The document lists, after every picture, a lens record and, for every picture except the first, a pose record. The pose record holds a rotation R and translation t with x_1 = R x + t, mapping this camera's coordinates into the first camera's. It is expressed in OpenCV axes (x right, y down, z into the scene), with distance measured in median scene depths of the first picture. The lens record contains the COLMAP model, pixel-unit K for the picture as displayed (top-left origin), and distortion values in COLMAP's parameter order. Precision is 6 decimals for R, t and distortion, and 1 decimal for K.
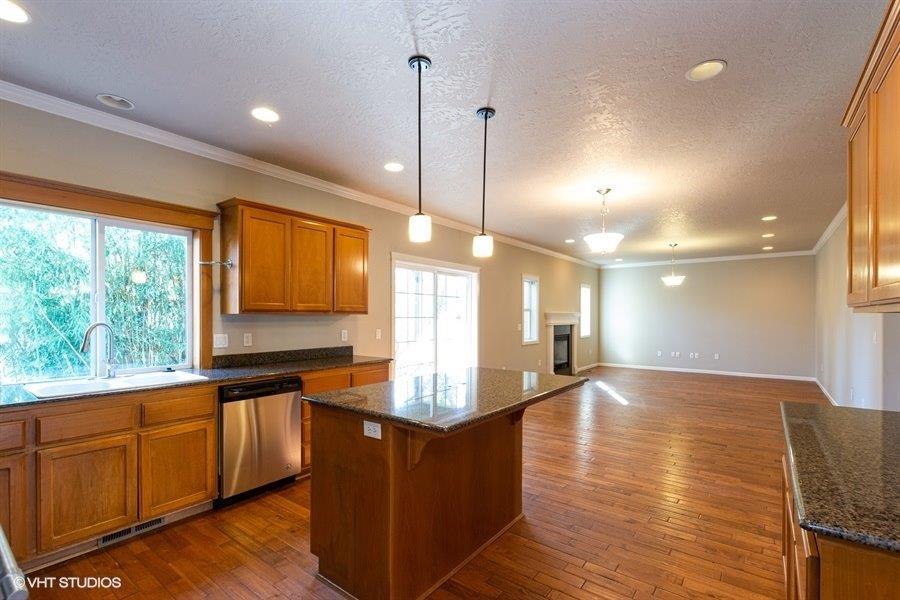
lens RADIAL K [[400.2, 0, 465.2], [0, 400.2, 318.7], [0, 0, 1]] dist [0.001739, -0.000497]
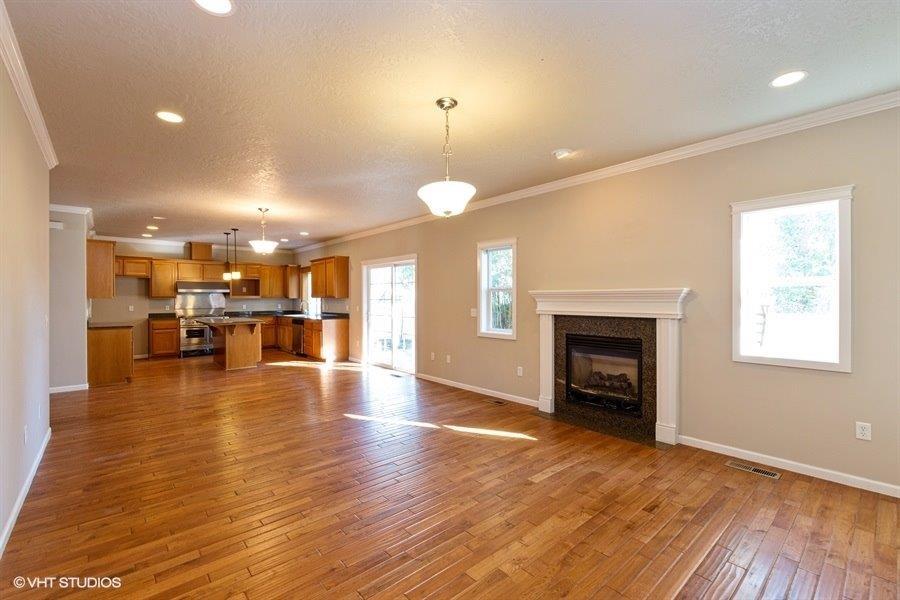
lens RADIAL K [[400.2, 0, 454.9], [0, 400.2, 298.8], [0, 0, 1]] dist [0.001739, -0.000497]
pose [[-0.212553, -0.001555, -0.977148, 0.879749], [-0.005414, 0.999985, -0.000413, -0.005087], [0.977135, 0.005203, -0.212558, 1.087655]]
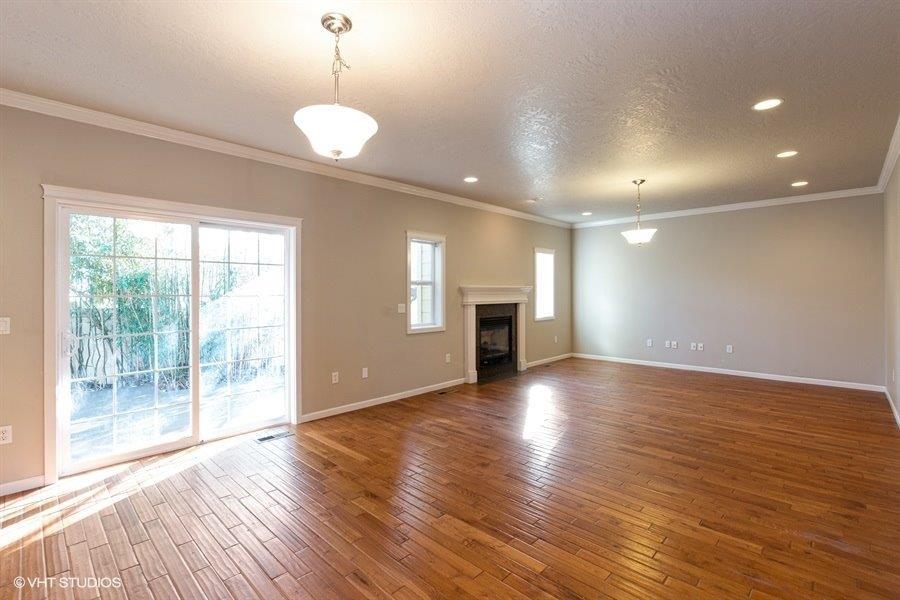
lens RADIAL K [[410.2, 0, 446.4], [0, 410.2, 290.3], [0, 0, 1]] dist [-0.010058, 0.000262]
pose [[0.991365, -0.007119, -0.130935, 0.293502], [0.005682, 0.999919, -0.011347, -0.000666], [0.131005, 0.010505, 0.991326, 0.296000]]
